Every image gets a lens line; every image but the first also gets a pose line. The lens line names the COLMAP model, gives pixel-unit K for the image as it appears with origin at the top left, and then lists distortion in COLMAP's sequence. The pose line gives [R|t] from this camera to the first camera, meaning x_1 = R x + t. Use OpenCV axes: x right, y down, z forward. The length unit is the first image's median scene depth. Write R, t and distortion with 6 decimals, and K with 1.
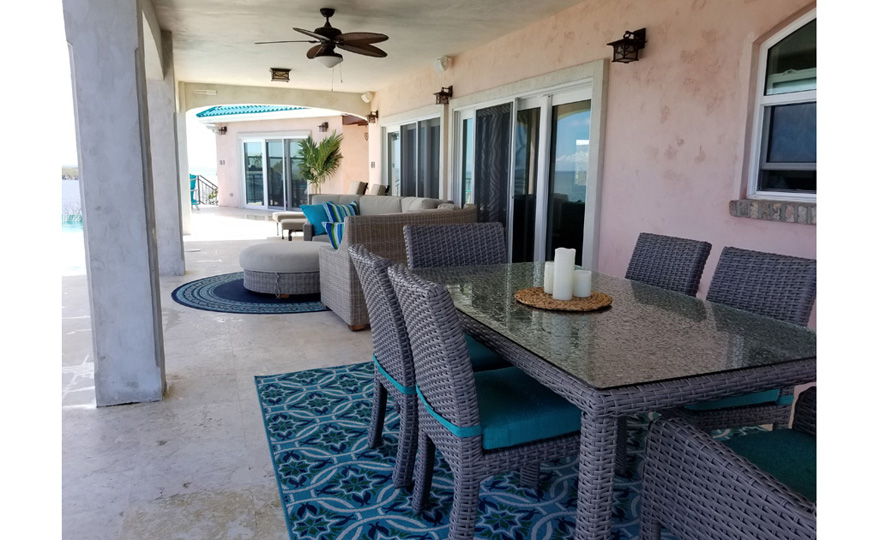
lens RADIAL K [[602.7, 0, 440.0], [0, 602.7, 270.0], [0, 0, 1]] dist [-0.001478, 0.000606]
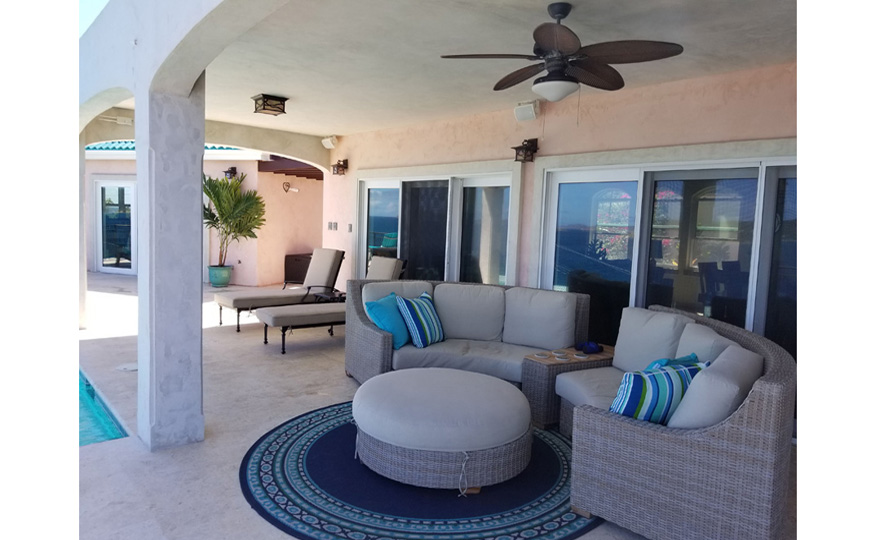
lens RADIAL K [[580.4, 0, 440.0], [0, 580.4, 270.0], [0, 0, 1]] dist [0.005401, 0.000406]
pose [[0.943408, -0.004994, 0.331597, -0.305968], [0.028336, 0.997444, -0.065595, -0.083431], [-0.330422, 0.071279, 0.941138, 0.317035]]
